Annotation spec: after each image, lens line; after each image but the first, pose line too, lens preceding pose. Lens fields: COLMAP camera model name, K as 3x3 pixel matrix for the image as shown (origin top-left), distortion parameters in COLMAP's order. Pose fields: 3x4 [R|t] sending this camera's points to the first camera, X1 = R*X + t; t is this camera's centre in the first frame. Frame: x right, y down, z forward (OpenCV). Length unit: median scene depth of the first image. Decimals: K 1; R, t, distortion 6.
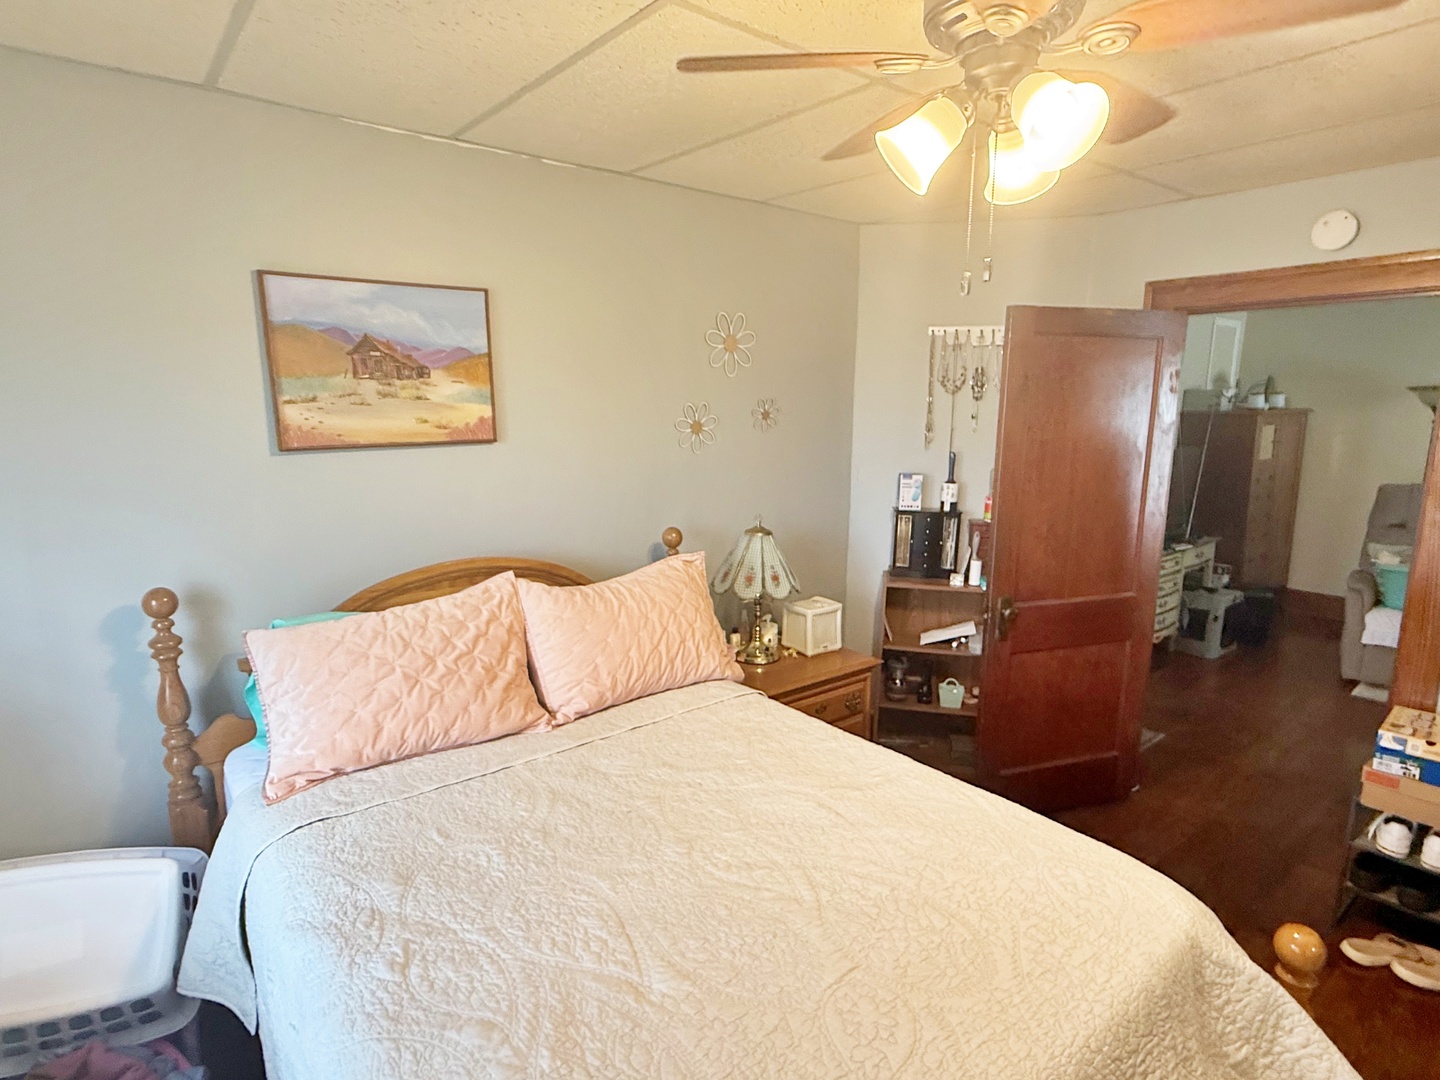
lens RADIAL K [[756.5, 0, 708.1], [0, 756.5, 545.2], [0, 0, 1]] dist [0.000339, 0.000939]
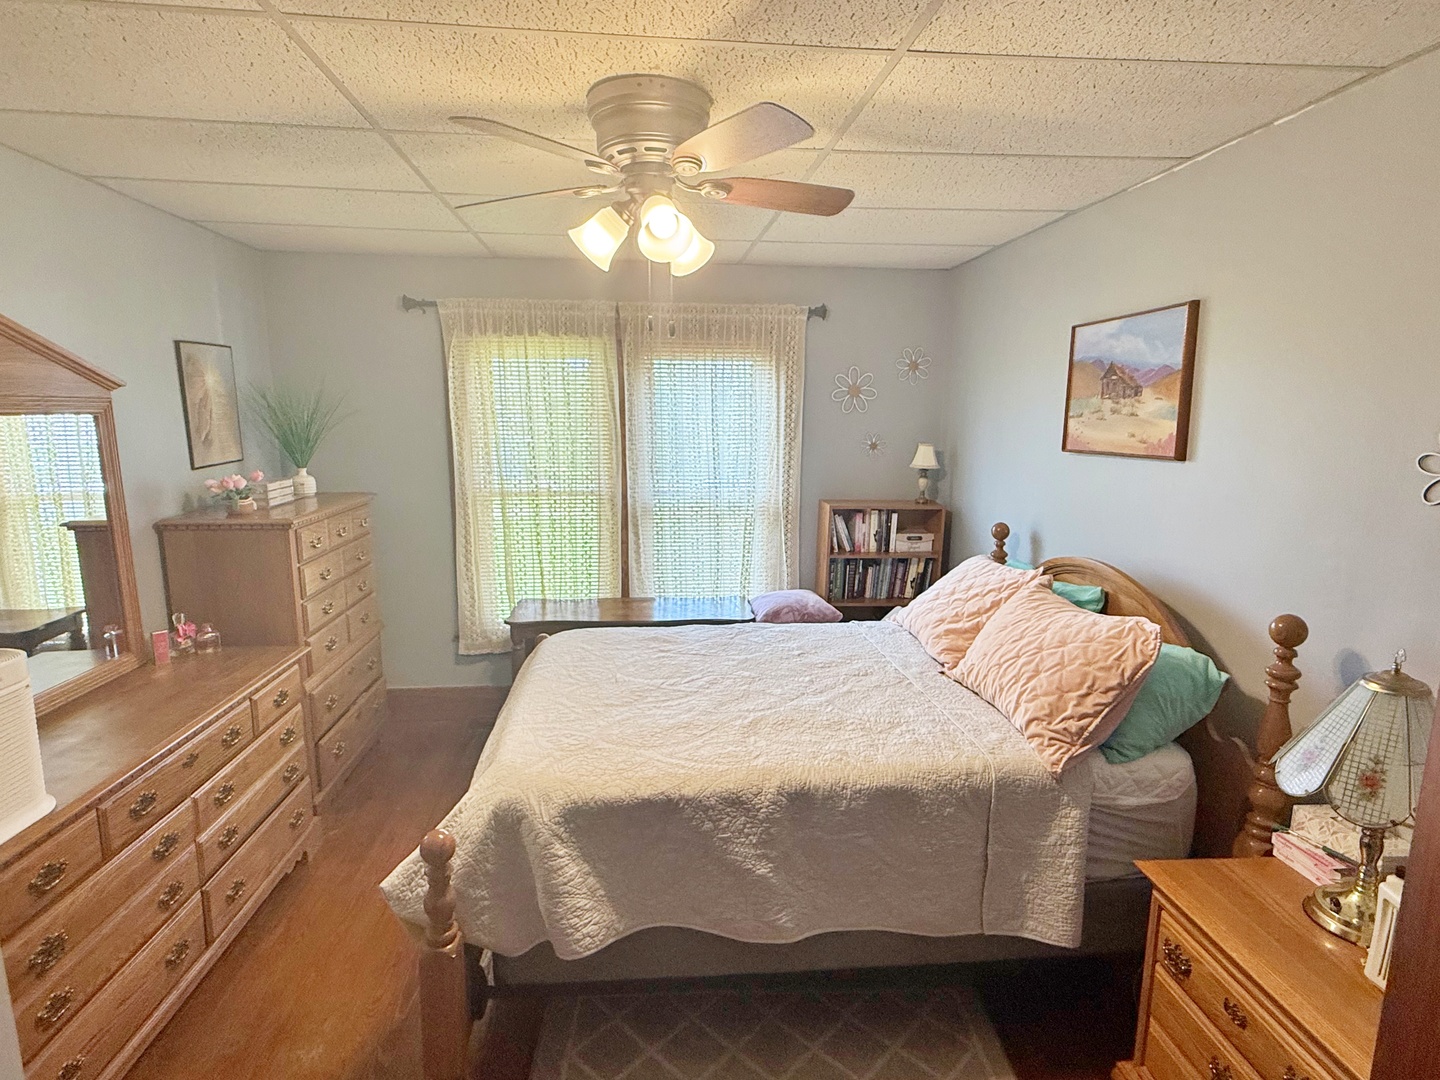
lens RADIAL K [[756.5, 0, 708.1], [0, 756.5, 545.2], [0, 0, 1]] dist [0.000339, 0.000939]
pose [[-0.574284, 0.135629, -0.807343, 0.919660], [-0.165798, 0.946476, 0.276939, -0.222846], [0.801691, 0.292897, -0.521059, 1.166214]]
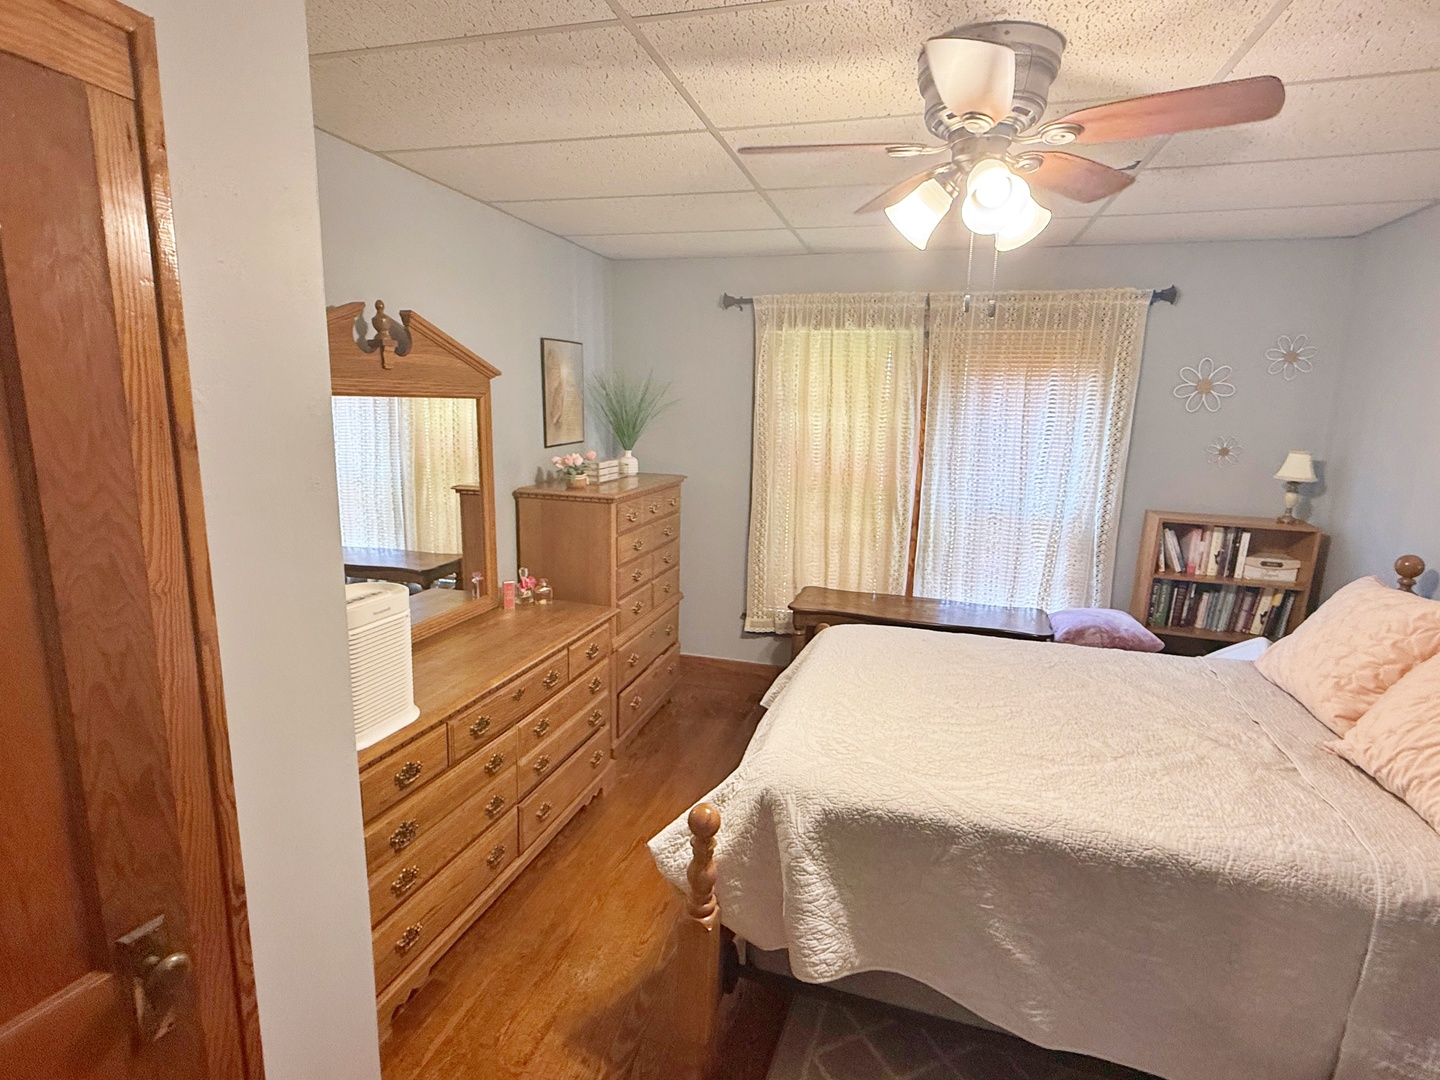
lens RADIAL K [[716.6, 0, 727.0], [0, 716.6, 543.9], [0, 0, 1]] dist [0.003519, 0.000070]
pose [[-0.831405, 0.080154, -0.549855, 0.861785], [-0.135517, 0.930414, 0.340537, -0.198788], [0.538888, 0.357639, -0.762689, 1.110721]]
